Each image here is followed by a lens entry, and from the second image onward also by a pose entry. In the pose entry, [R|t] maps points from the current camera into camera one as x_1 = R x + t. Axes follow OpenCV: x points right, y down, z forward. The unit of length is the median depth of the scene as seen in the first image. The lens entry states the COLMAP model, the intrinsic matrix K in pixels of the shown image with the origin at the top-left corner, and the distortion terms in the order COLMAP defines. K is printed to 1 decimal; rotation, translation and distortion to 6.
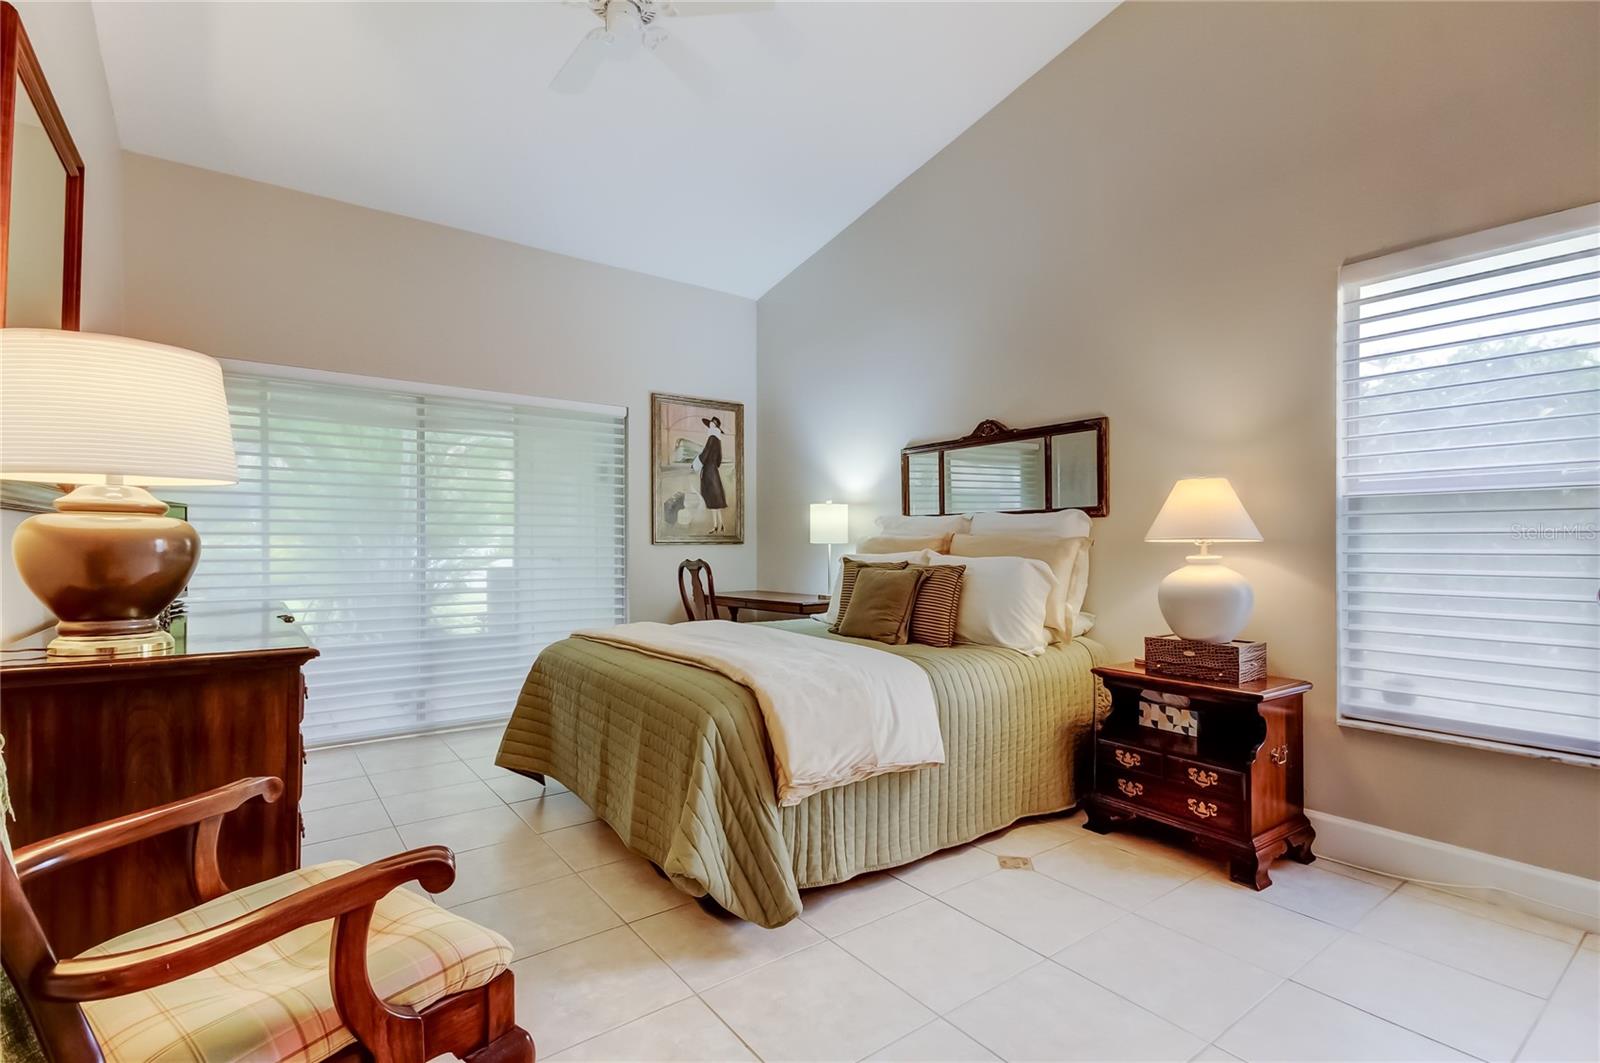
lens RADIAL K [[751.1, 0, 794.9], [0, 751.1, 533.1], [0, 0, 1]] dist [0.000877, -0.000188]
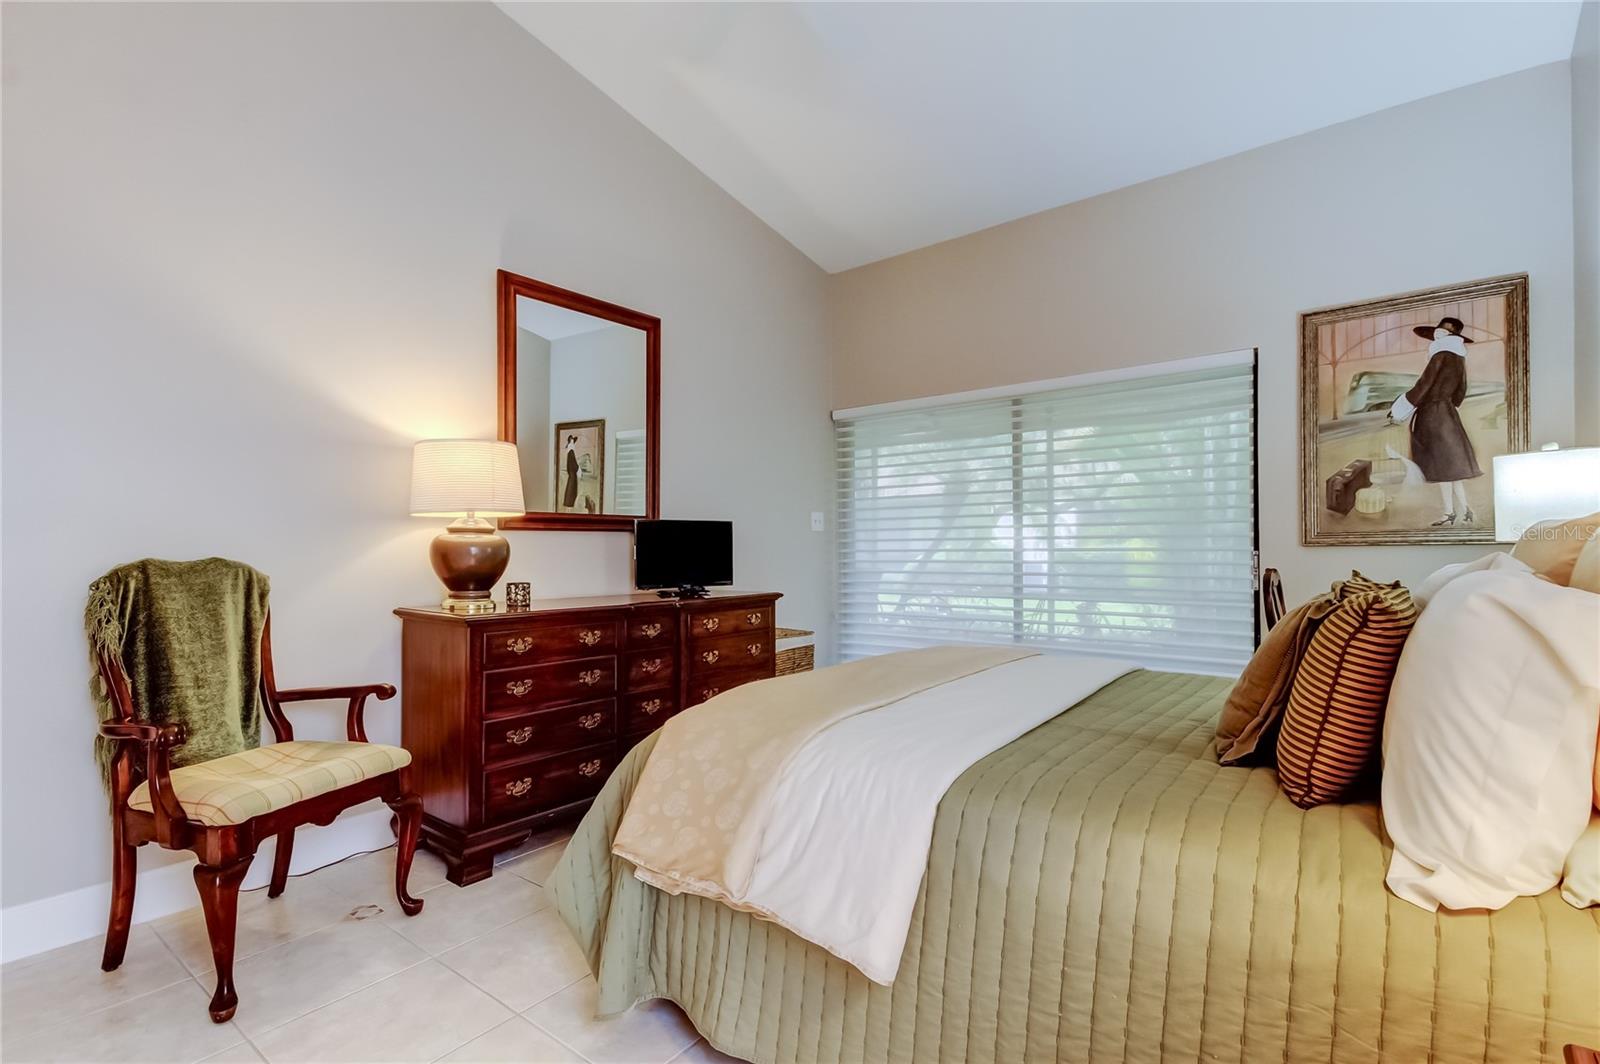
lens RADIAL K [[751.1, 0, 794.7], [0, 751.1, 541.8], [0, 0, 1]] dist [0.000877, -0.000188]
pose [[0.243033, -0.012878, -0.969933, 0.328053], [0.019120, 0.999781, -0.008483, 0.008007], [0.969830, -0.016484, 0.243226, 0.404535]]
